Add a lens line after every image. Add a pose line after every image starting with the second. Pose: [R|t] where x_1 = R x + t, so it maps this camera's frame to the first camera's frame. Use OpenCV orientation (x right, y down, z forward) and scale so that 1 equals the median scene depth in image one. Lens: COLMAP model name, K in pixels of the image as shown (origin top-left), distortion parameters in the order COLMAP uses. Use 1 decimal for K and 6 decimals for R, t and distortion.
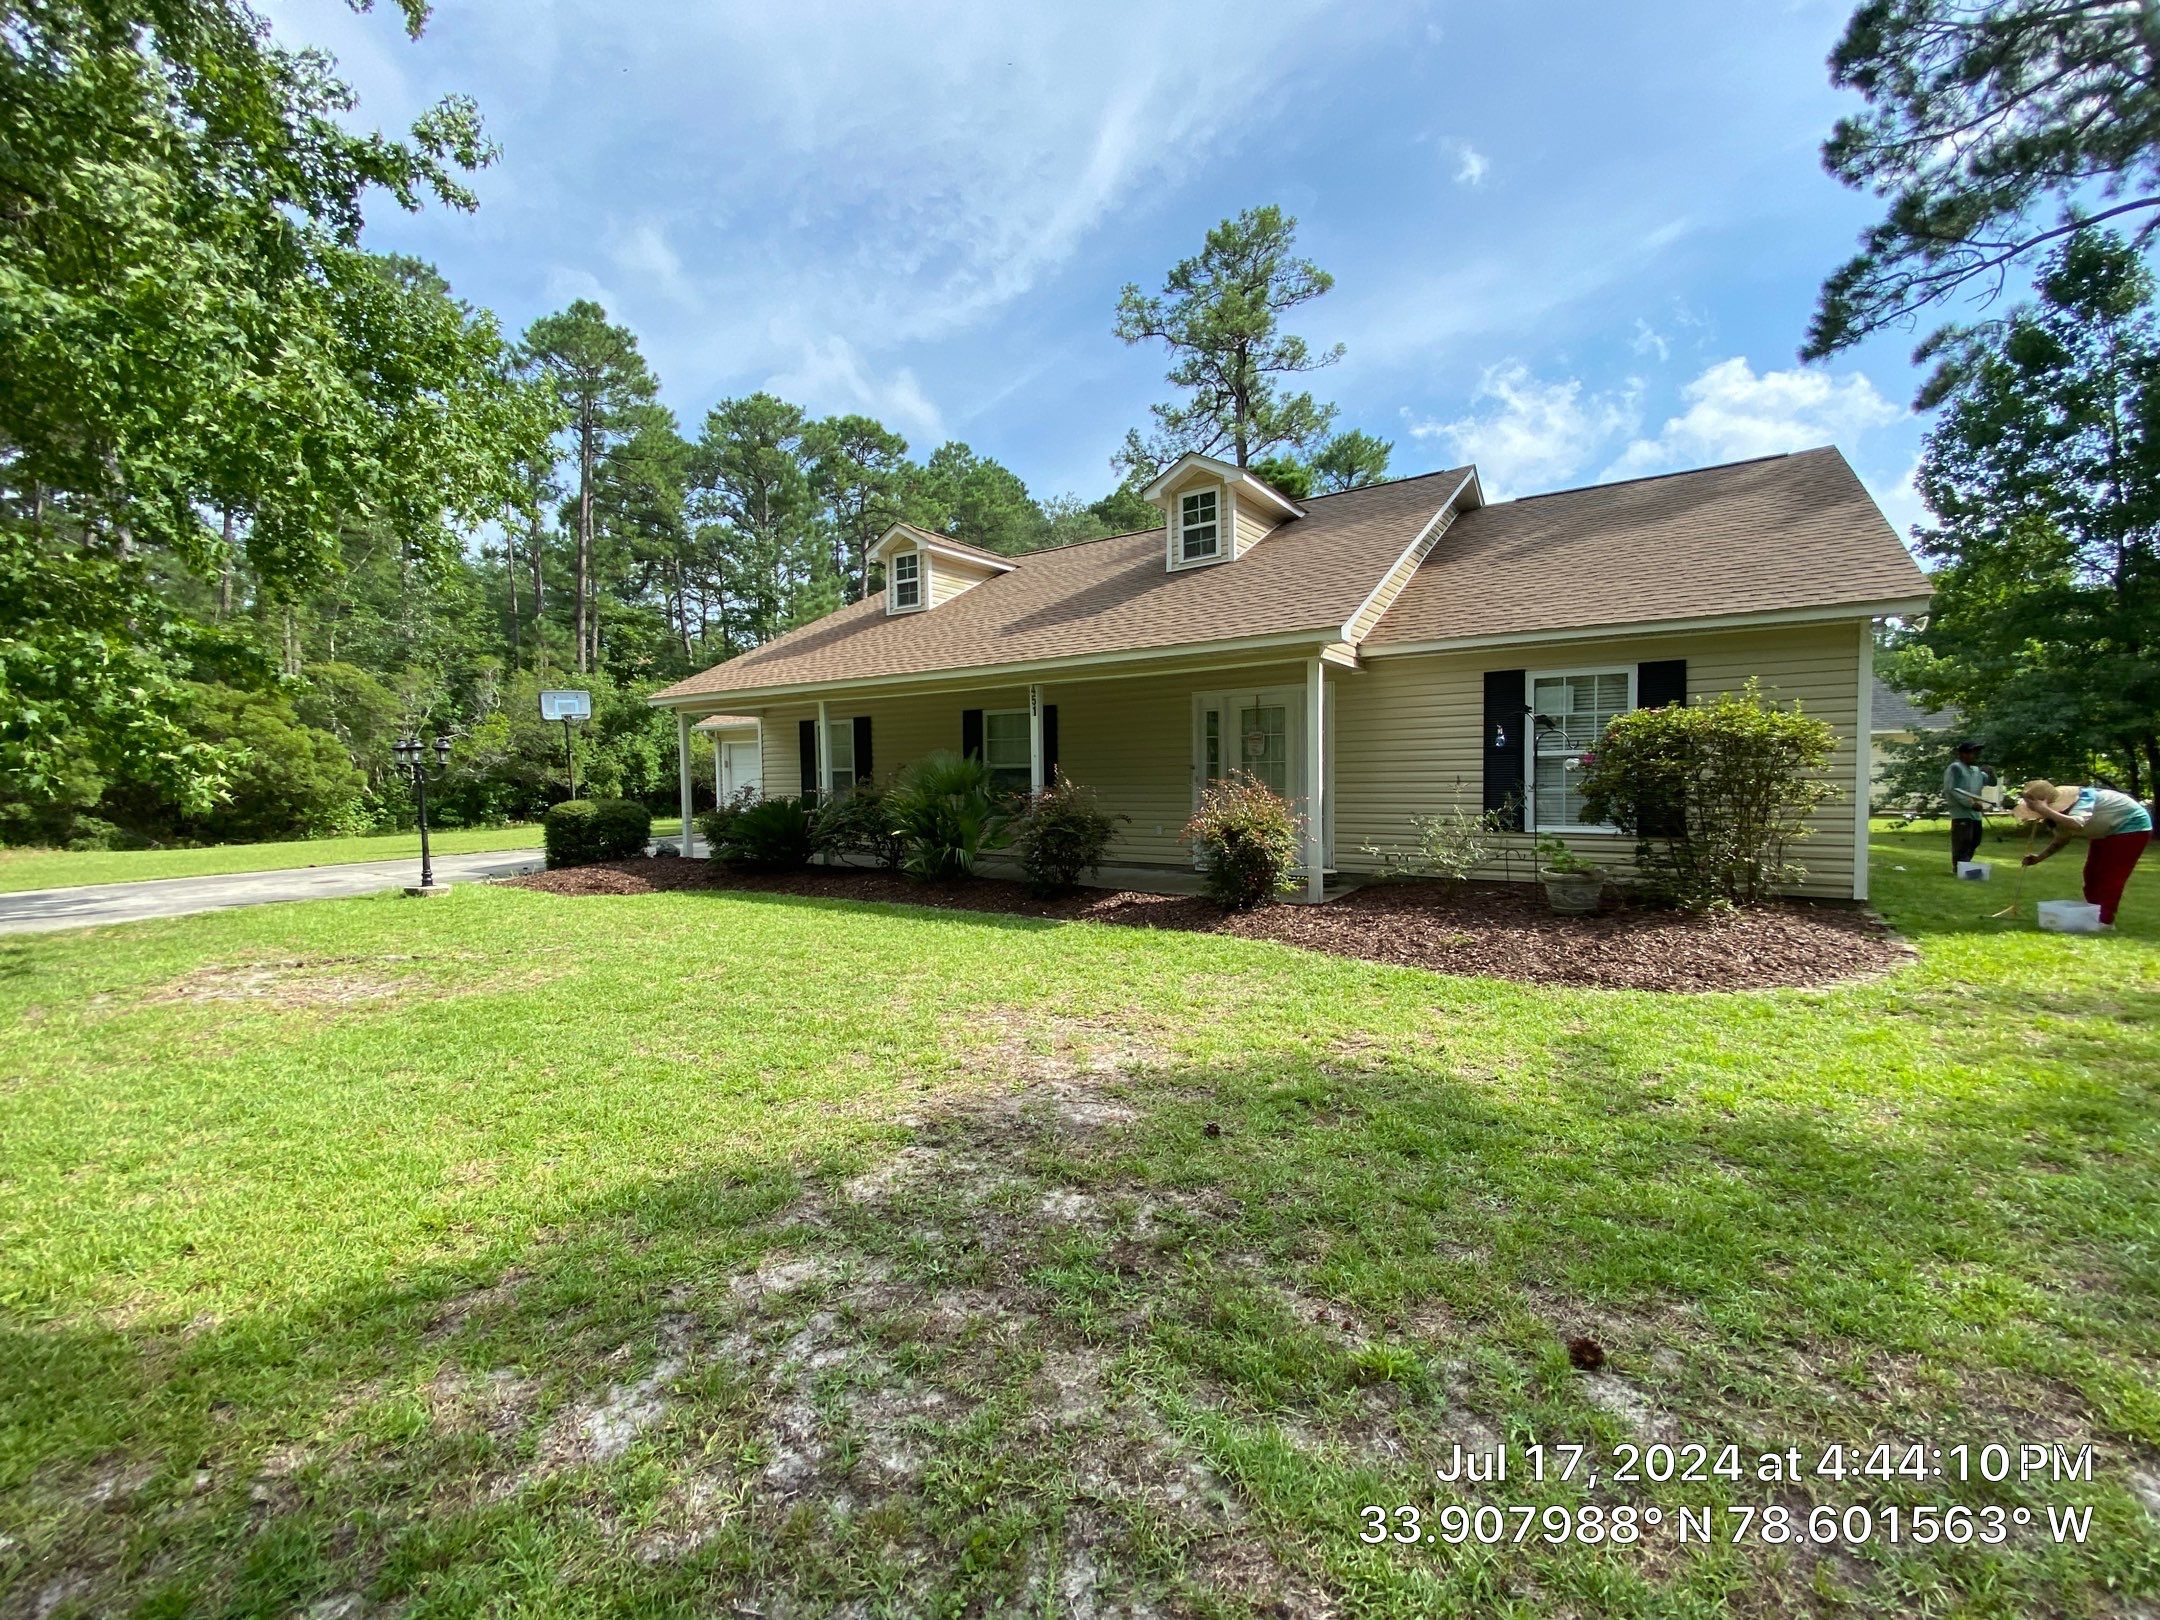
lens RADIAL K [[874.6, 0, 1080.0], [0, 874.6, 810.0], [0, 0, 1]] dist [0.012216, -0.015892]
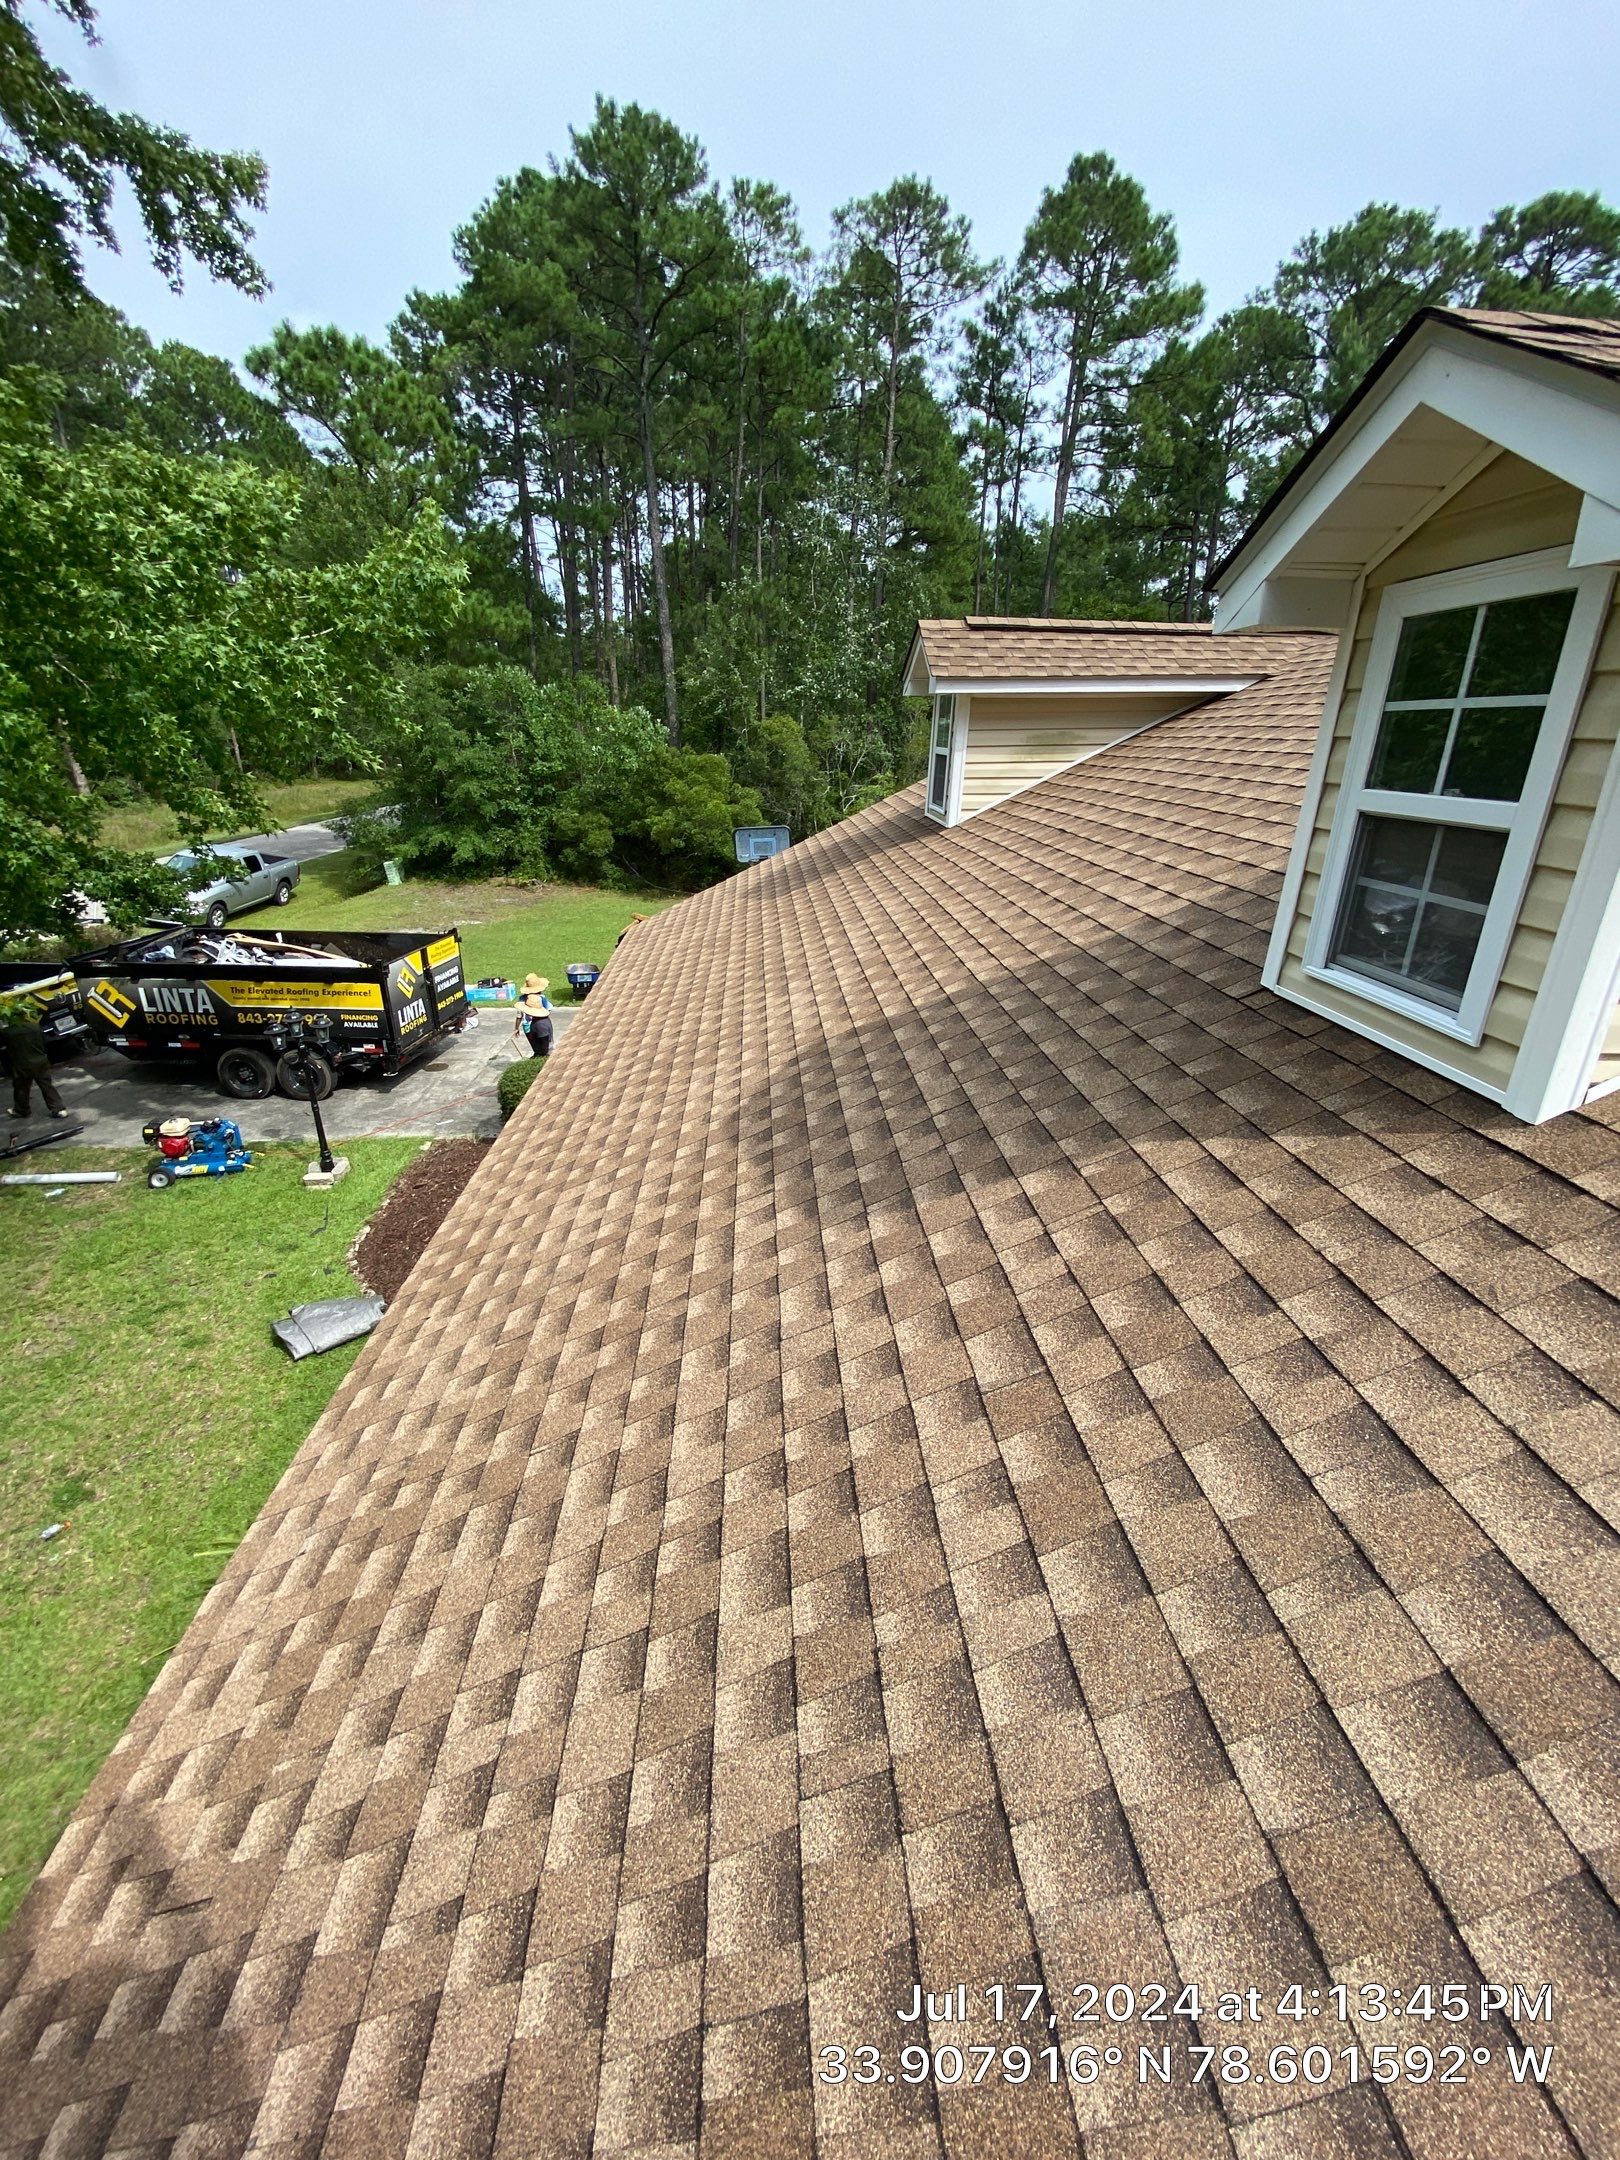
lens RADIAL K [[868.6, 0, 798.2], [0, 868.6, 1077.9], [0, 0, 1]] dist [0.022003, -0.020886]
pose [[0.582229, 0.325161, -0.745171, 0.073330], [-0.057966, 0.930811, 0.360875, -0.116617], [0.810956, -0.166918, 0.560793, 0.282726]]
